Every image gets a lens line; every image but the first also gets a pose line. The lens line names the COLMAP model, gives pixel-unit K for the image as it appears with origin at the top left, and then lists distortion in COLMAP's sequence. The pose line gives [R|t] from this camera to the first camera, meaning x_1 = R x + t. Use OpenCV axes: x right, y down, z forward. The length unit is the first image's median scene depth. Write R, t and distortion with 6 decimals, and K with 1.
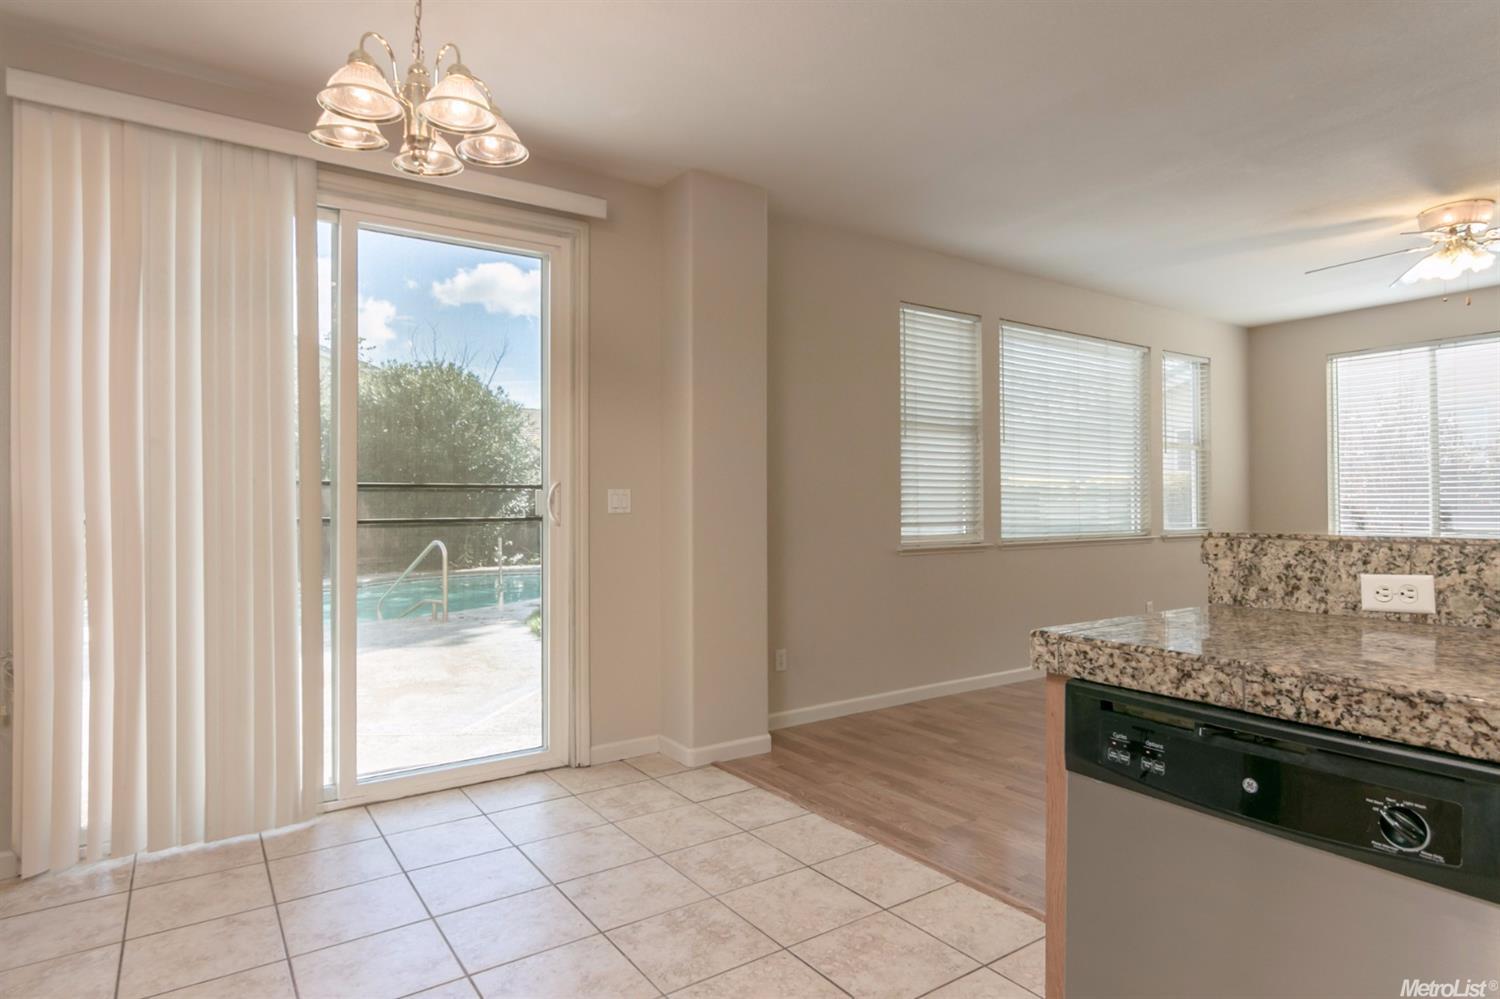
lens RADIAL K [[827.7, 0, 753.0], [0, 827.7, 500.4], [0, 0, 1]] dist [-0.003168, 0.002015]
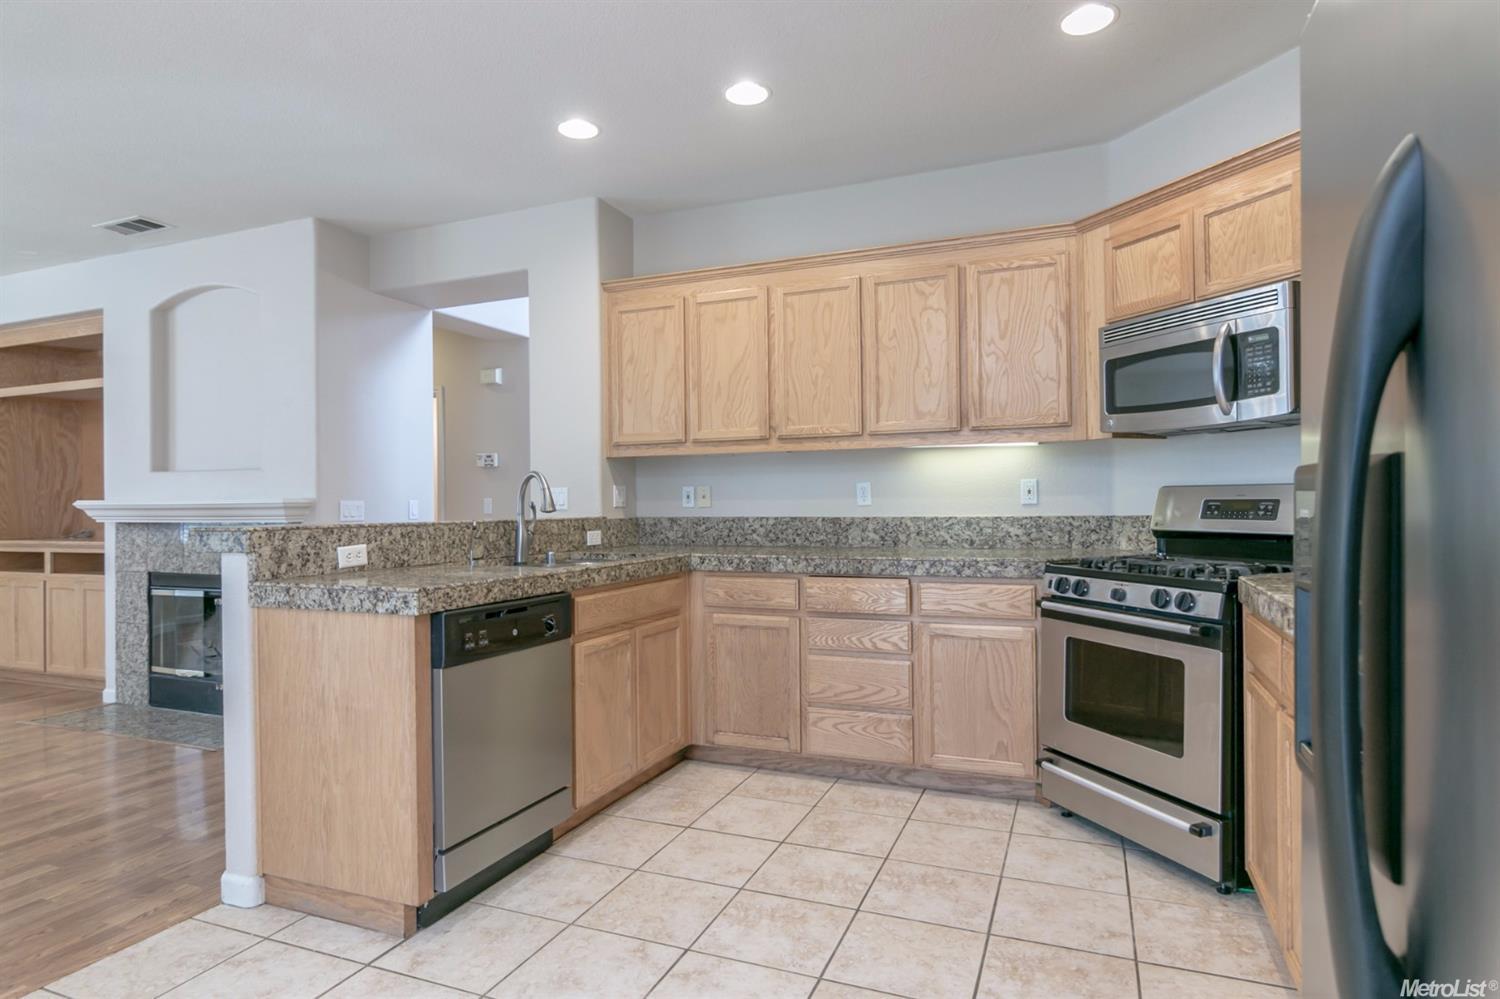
lens RADIAL K [[827.7, 0, 757.8], [0, 827.7, 495.6], [0, 0, 1]] dist [-0.003168, 0.002015]
pose [[-0.548650, 0.016158, 0.835896, -1.190671], [0.007446, 0.999868, -0.014441, 0.014405], [-0.836019, -0.001699, -0.548698, 1.246730]]
